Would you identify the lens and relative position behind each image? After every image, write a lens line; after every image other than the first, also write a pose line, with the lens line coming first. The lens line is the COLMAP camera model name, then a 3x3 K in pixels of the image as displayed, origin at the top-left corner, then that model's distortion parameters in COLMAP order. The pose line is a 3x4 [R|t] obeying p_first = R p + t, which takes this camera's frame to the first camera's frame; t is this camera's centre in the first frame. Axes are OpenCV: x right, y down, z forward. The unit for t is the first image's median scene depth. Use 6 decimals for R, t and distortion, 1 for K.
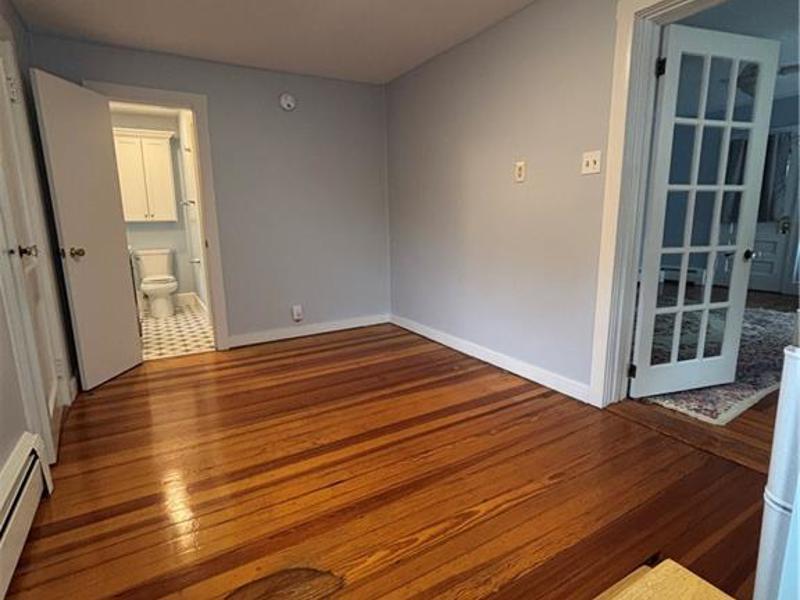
lens RADIAL K [[422.6, 0, 394.6], [0, 422.6, 300.6], [0, 0, 1]] dist [-0.005916, 0.001807]
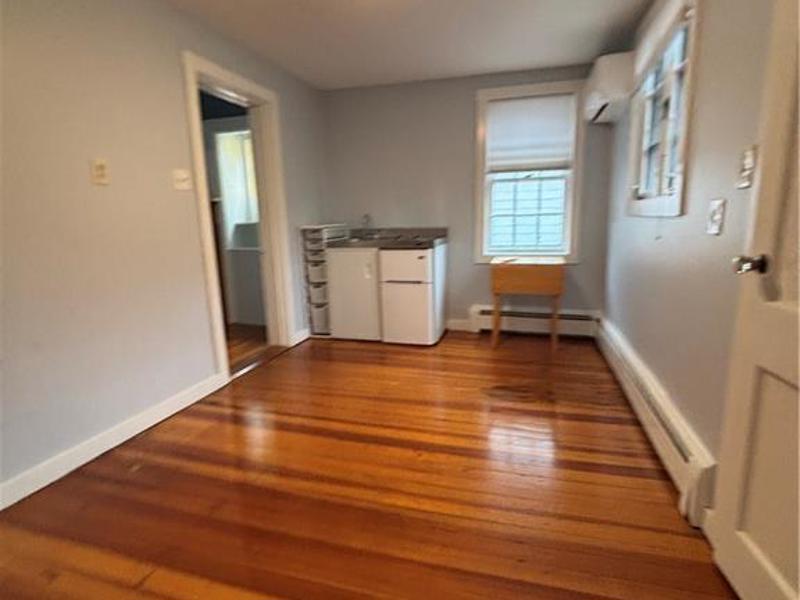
lens RADIAL K [[422.6, 0, 407.7], [0, 422.6, 301.3], [0, 0, 1]] dist [-0.005916, 0.001807]
pose [[-0.696539, -0.115431, 0.708173, -0.764088], [0.160658, 0.936826, 0.310720, -0.285049], [-0.699301, 0.330202, -0.633991, 1.407679]]
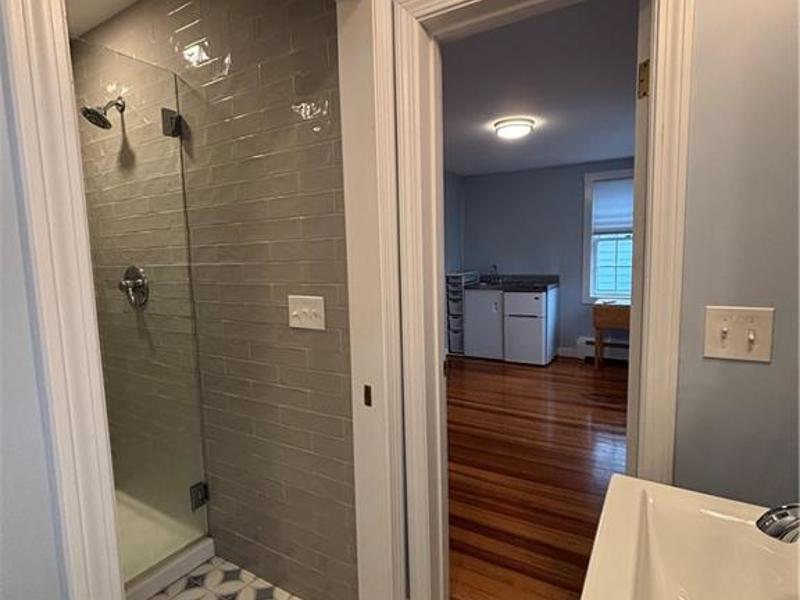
lens RADIAL K [[422.6, 0, 386.1], [0, 422.6, 302.2], [0, 0, 1]] dist [-0.005916, 0.001807]
pose [[-0.448349, -0.068864, 0.891202, -1.205177], [0.197420, 0.964777, 0.173868, -0.435373], [-0.871785, 0.253895, -0.418961, 1.860677]]
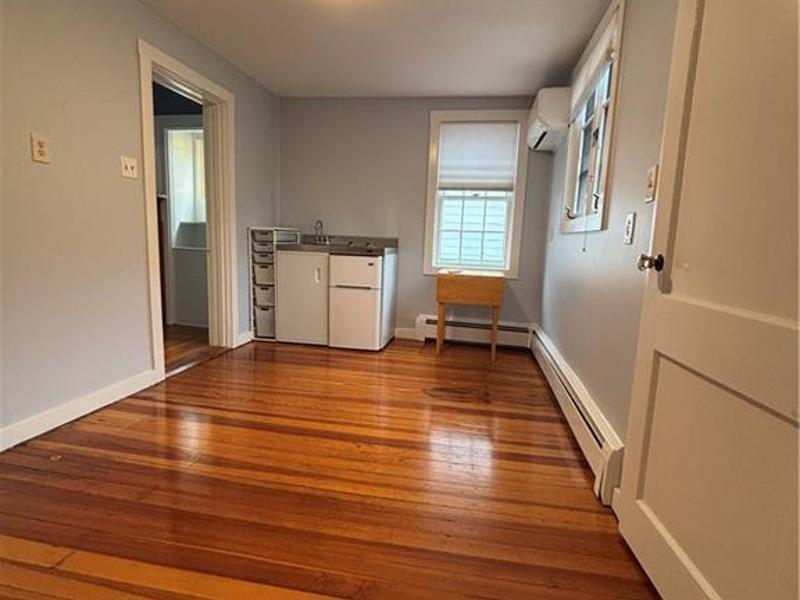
lens RADIAL K [[422.6, 0, 408.0], [0, 422.6, 304.1], [0, 0, 1]] dist [-0.005916, 0.001807]
pose [[-0.769716, -0.118853, 0.627225, -0.804857], [0.084531, 0.954889, 0.284677, -0.243077], [-0.632766, 0.272140, -0.724947, 1.441154]]
